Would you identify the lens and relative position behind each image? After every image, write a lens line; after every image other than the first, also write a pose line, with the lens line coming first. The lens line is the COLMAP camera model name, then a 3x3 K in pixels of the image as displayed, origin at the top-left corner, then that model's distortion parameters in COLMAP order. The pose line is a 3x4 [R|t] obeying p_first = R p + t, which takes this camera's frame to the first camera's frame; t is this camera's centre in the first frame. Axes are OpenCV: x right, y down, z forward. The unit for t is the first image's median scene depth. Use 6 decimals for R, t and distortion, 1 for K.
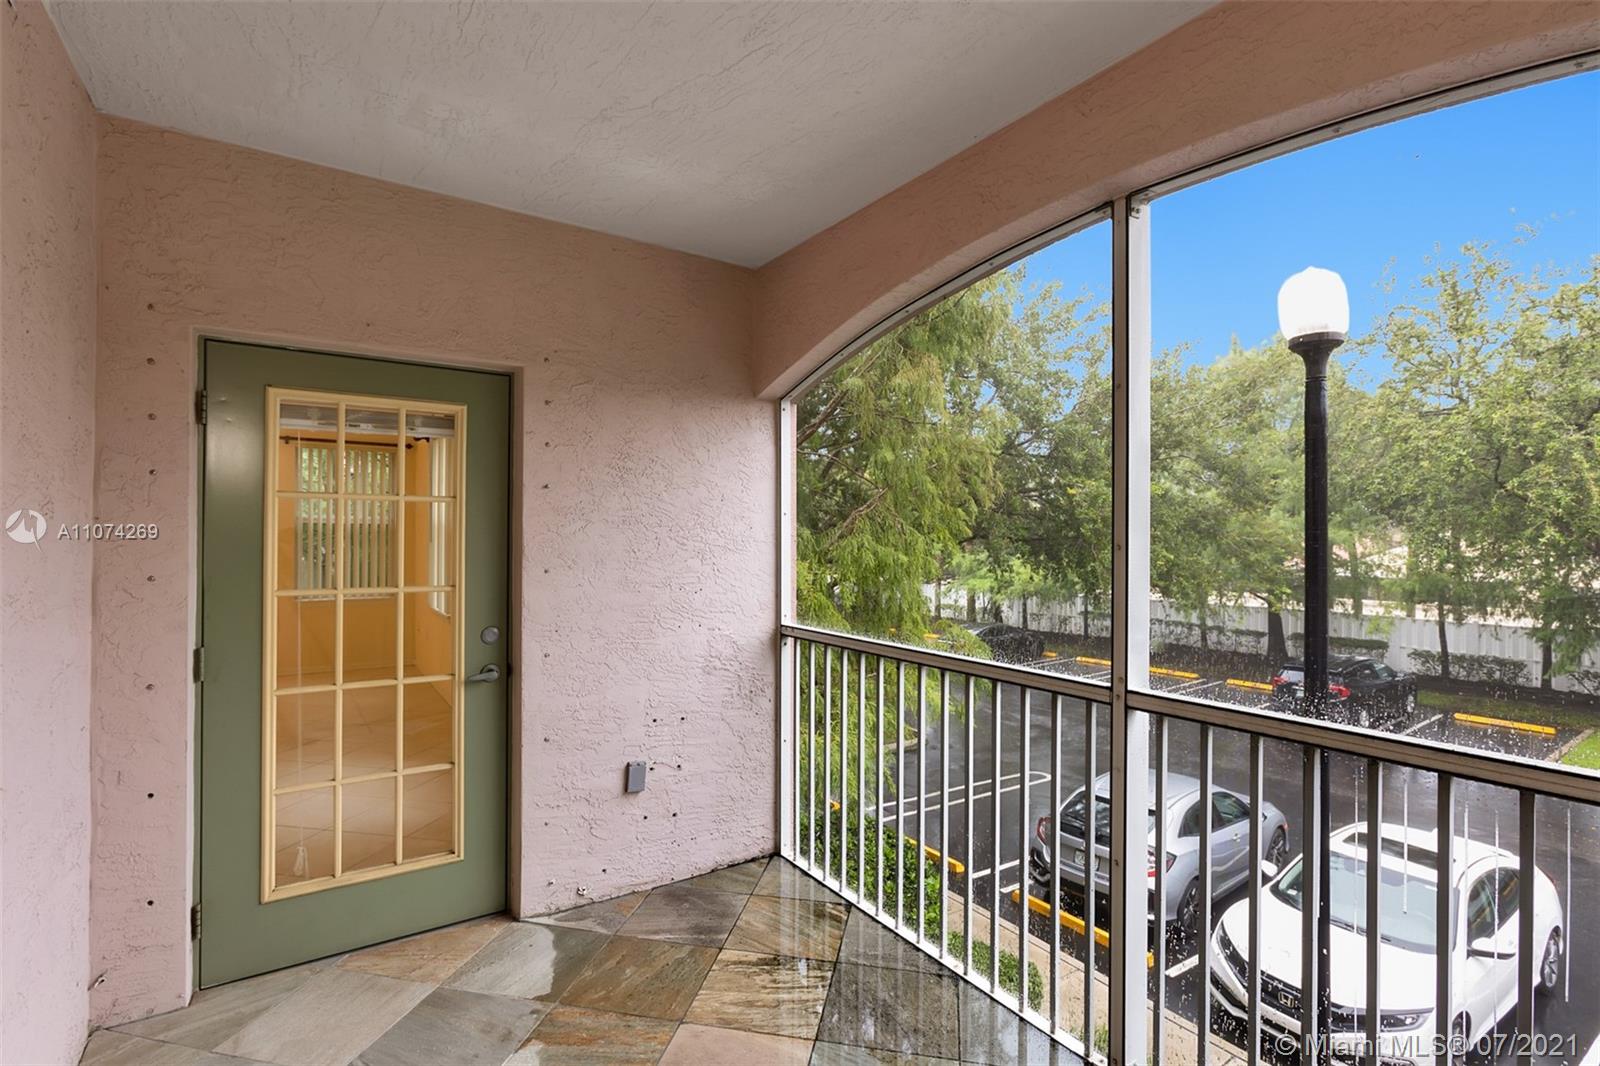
lens RADIAL K [[734.2, 0, 795.3], [0, 734.2, 535.3], [0, 0, 1]] dist [-0.014231, 0.002871]
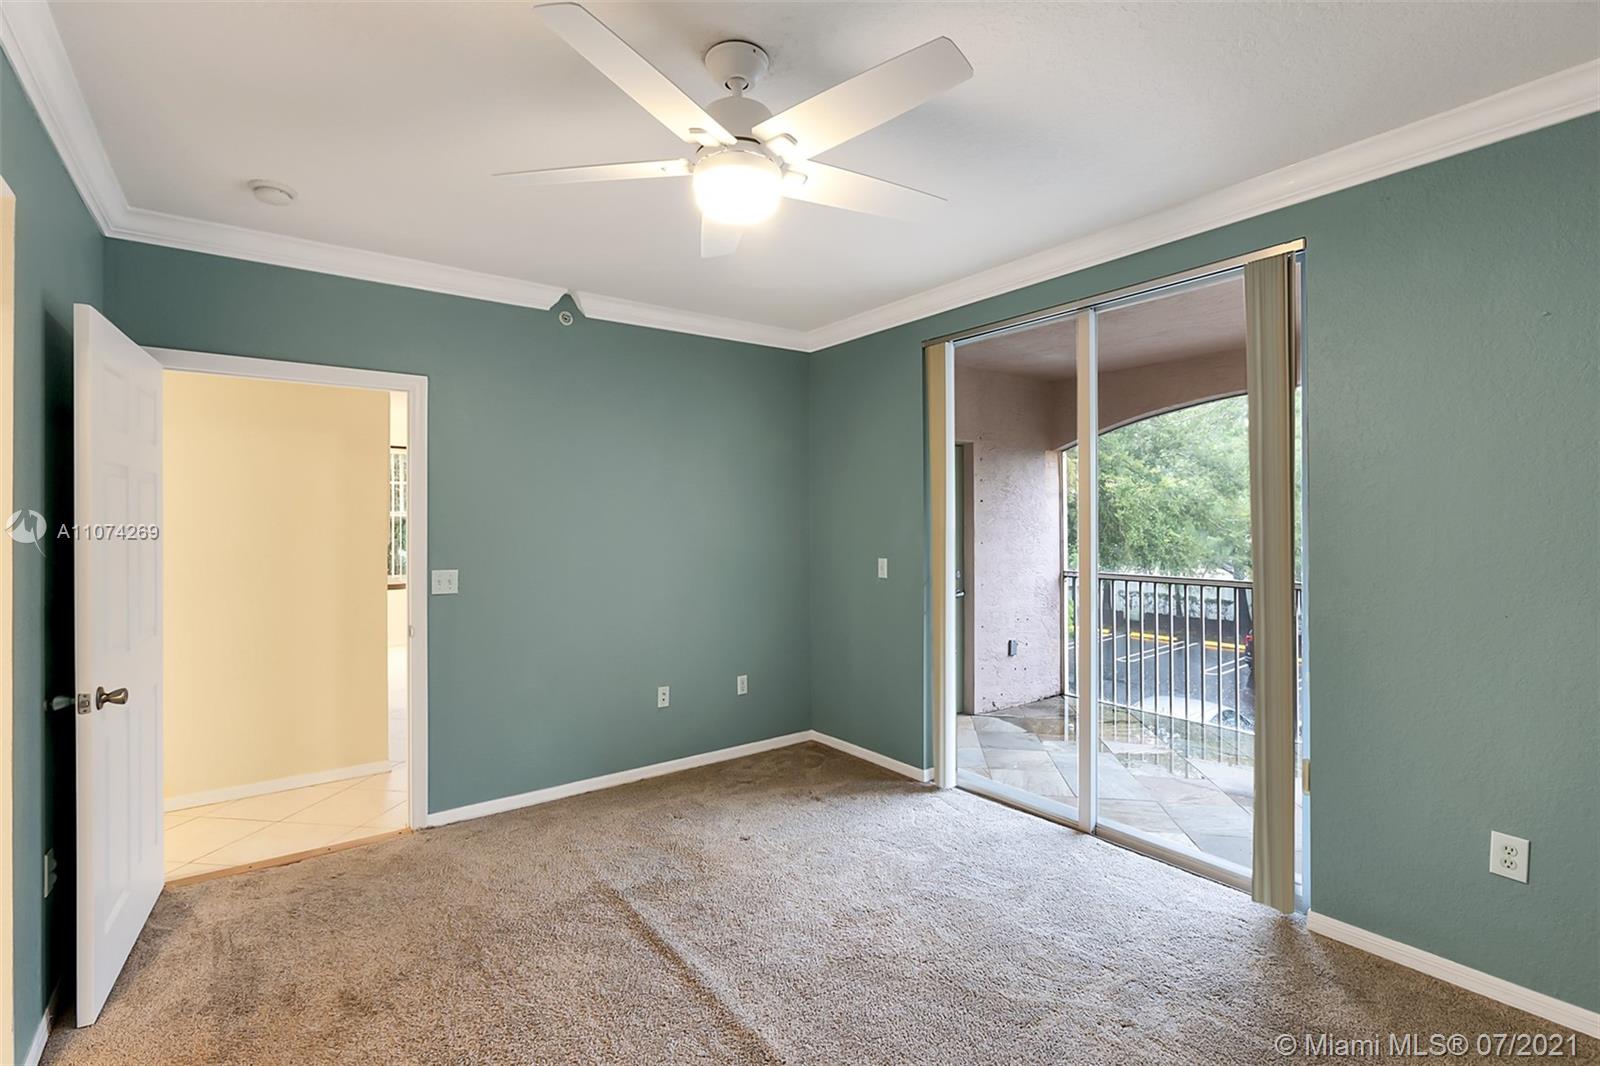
lens RADIAL K [[728.4, 0, 806.1], [0, 728.4, 522.6], [0, 0, 1]] dist [-0.016384, 0.004905]
pose [[0.997853, -0.013740, 0.064041, -0.843812], [0.013710, 0.999906, 0.000907, -0.013504], [-0.064048, -0.000027, 0.997947, -0.861521]]
